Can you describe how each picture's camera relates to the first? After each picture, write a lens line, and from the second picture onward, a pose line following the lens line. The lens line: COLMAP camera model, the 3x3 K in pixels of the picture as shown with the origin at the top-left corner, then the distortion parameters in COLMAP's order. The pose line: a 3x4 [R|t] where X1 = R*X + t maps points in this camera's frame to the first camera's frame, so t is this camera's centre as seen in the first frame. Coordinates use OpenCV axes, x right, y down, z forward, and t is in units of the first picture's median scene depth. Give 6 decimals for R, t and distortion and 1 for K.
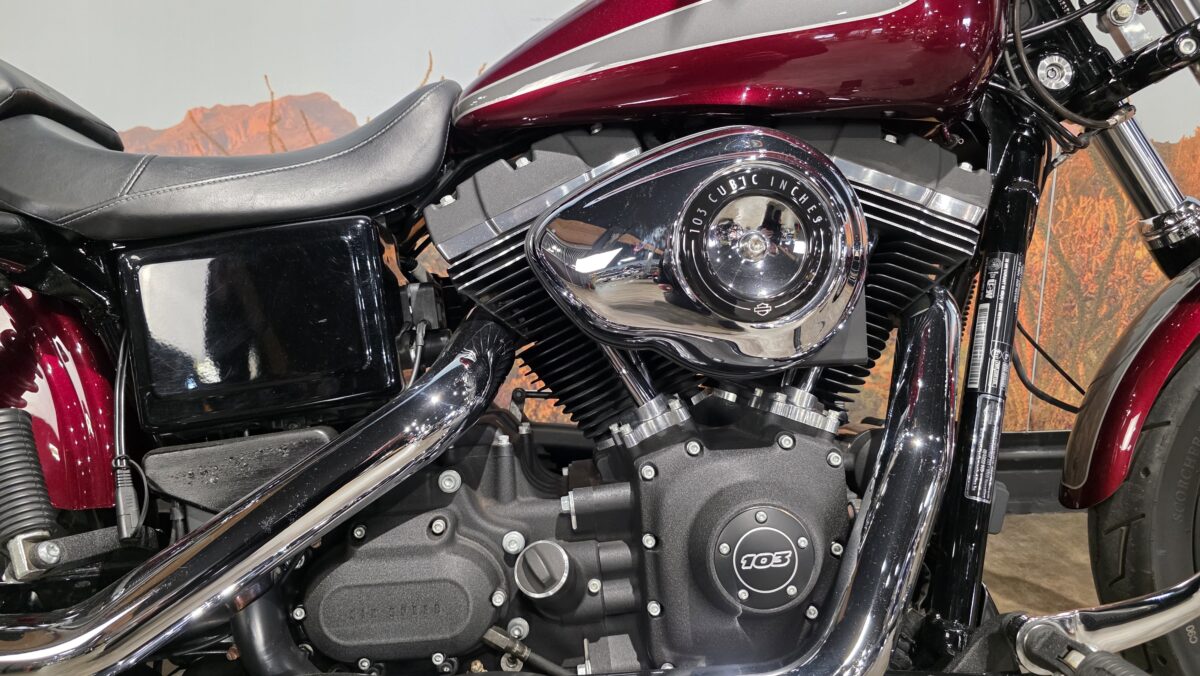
lens RADIAL K [[797.5, 0, 592.6], [0, 797.5, 332.7], [0, 0, 1]] dist [0.050207, -0.052665]
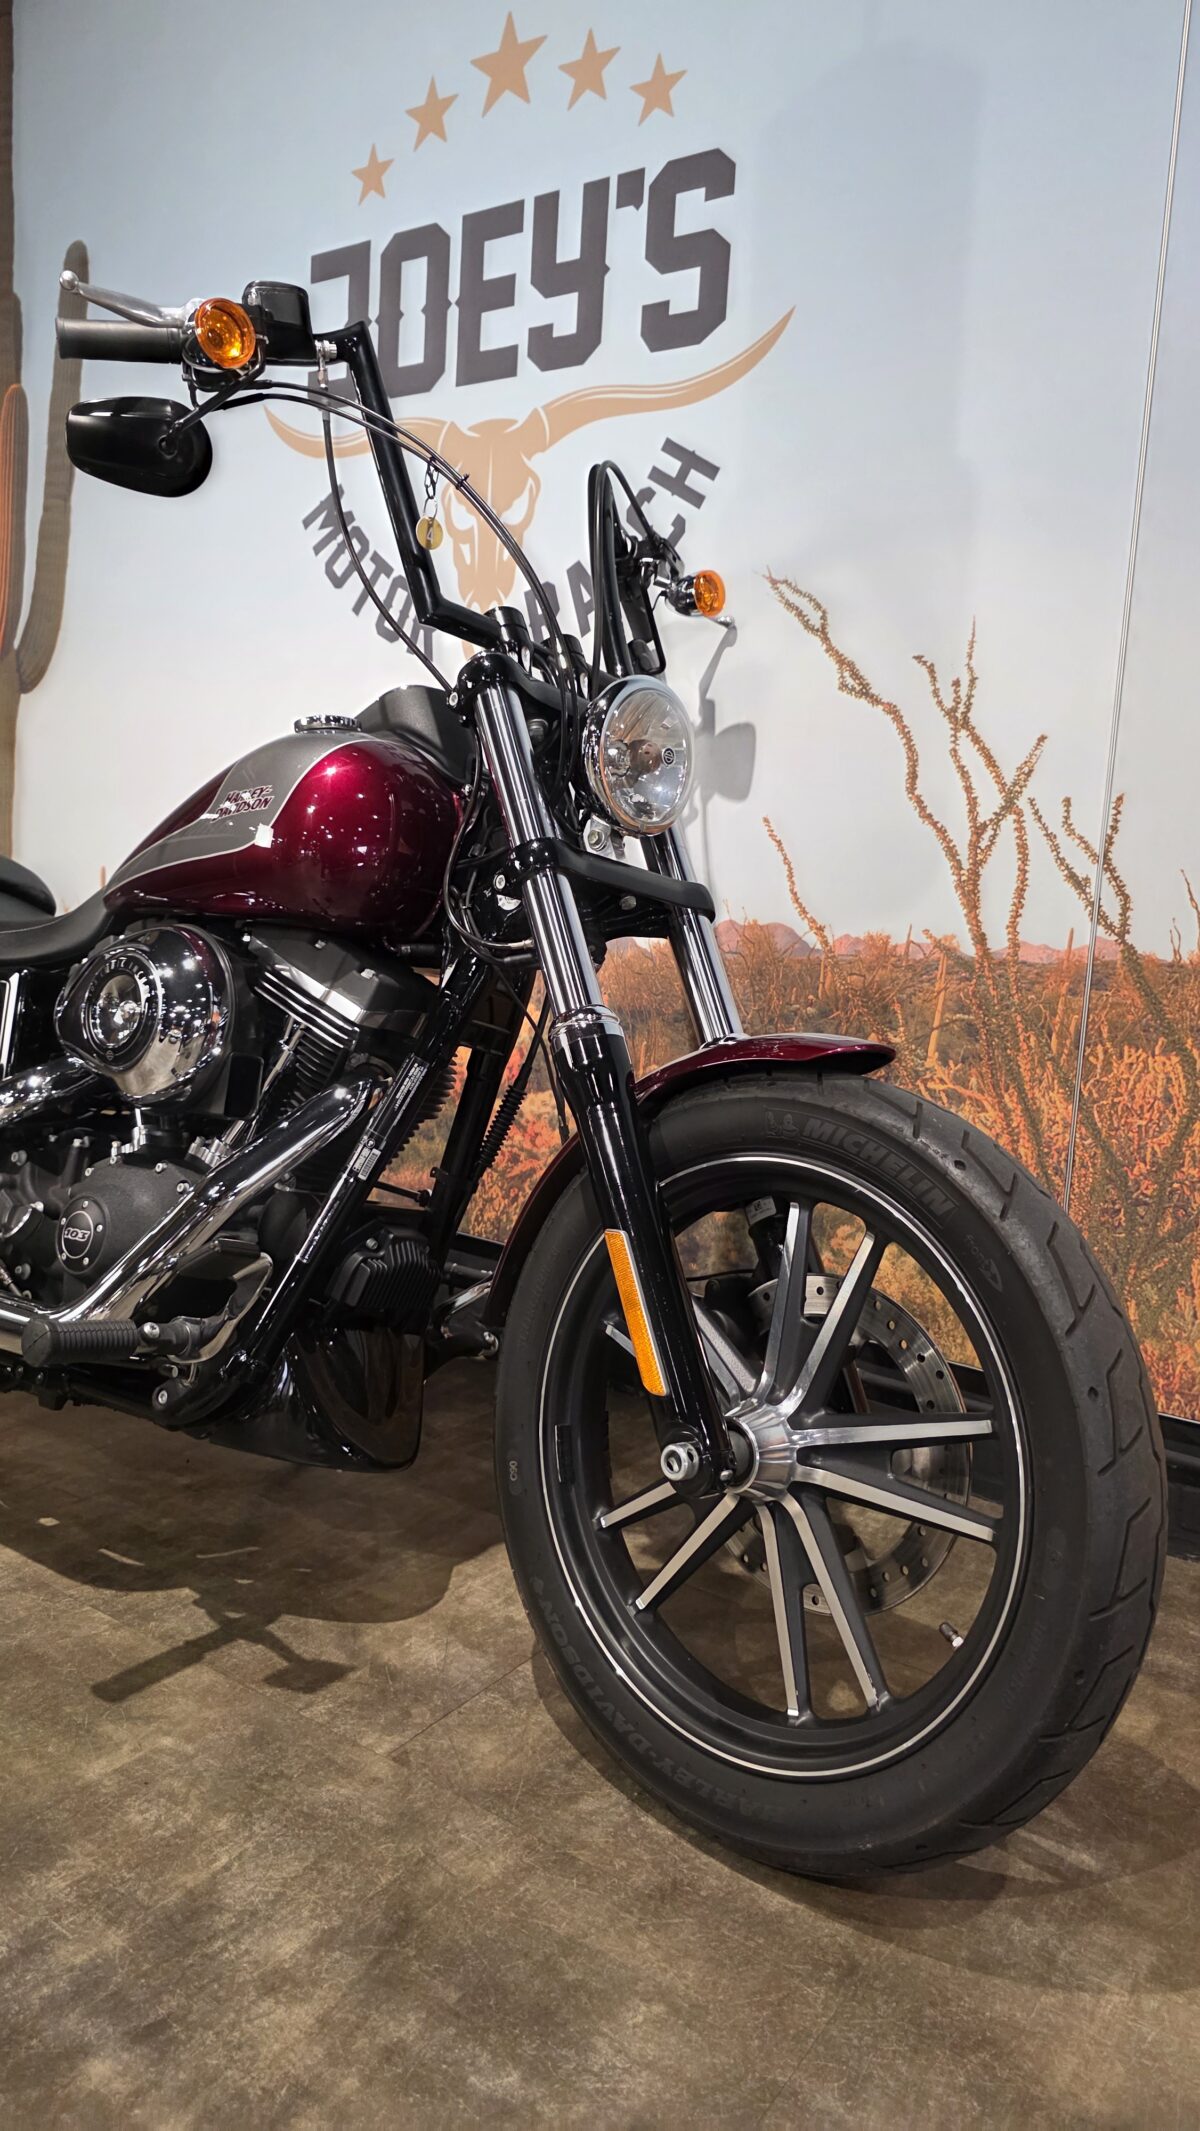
lens RADIAL K [[1416.3, 0, 625.6], [0, 1416.3, 1053.5], [0, 0, 1]] dist [0.050207, -0.052665]
pose [[0.790429, 0.121256, -0.600433, 2.006406], [-0.180940, 0.982691, -0.039742, -0.082035], [0.585221, 0.140056, 0.798687, -0.394984]]
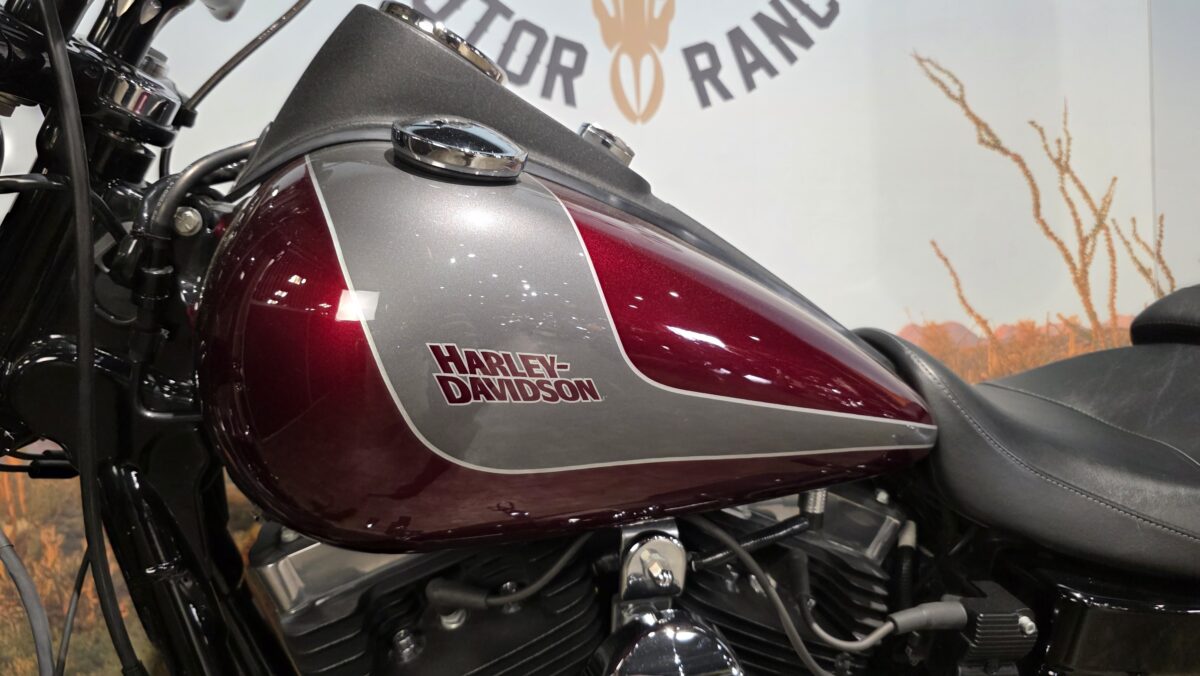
lens RADIAL K [[797.5, 0, 584.2], [0, 797.5, 343.1], [0, 0, 1]] dist [0.050207, -0.052665]
pose [[0.990824, -0.046562, 0.126883, -0.603971], [0.067462, 0.983855, -0.165767, -0.174873], [-0.117116, 0.172806, 0.977968, 0.110566]]
